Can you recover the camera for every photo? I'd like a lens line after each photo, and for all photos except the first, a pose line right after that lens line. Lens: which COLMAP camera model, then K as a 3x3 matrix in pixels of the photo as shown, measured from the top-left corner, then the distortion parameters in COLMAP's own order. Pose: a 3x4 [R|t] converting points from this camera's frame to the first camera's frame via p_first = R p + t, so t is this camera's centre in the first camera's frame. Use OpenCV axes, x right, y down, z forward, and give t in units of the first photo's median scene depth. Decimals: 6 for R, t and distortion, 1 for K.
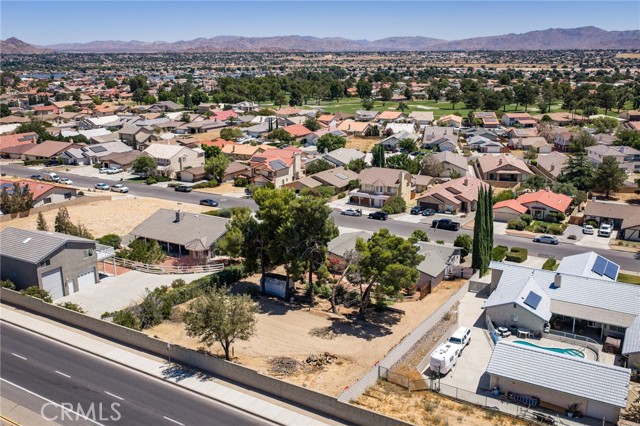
lens RADIAL K [[523.8, 0, 320.0], [0, 523.8, 213.0], [0, 0, 1]] dist [0.009218, -0.004790]
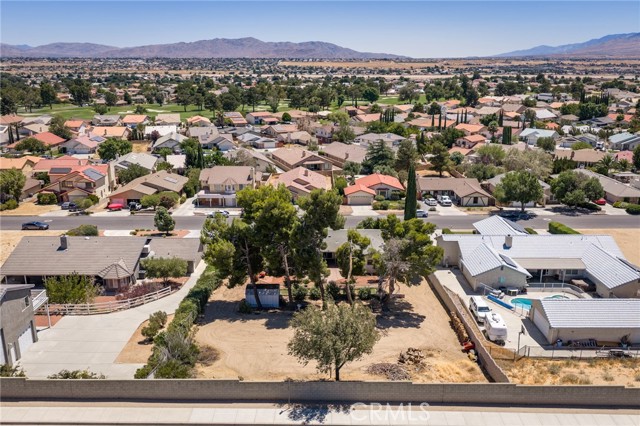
lens RADIAL K [[523.8, 0, 320.0], [0, 523.8, 213.0], [0, 0, 1]] dist [0.009218, -0.004790]
pose [[0.881951, -0.125442, 0.454343, -0.182673], [0.127439, 0.991496, 0.026368, -0.005059], [-0.453787, 0.034646, 0.890437, 0.085101]]
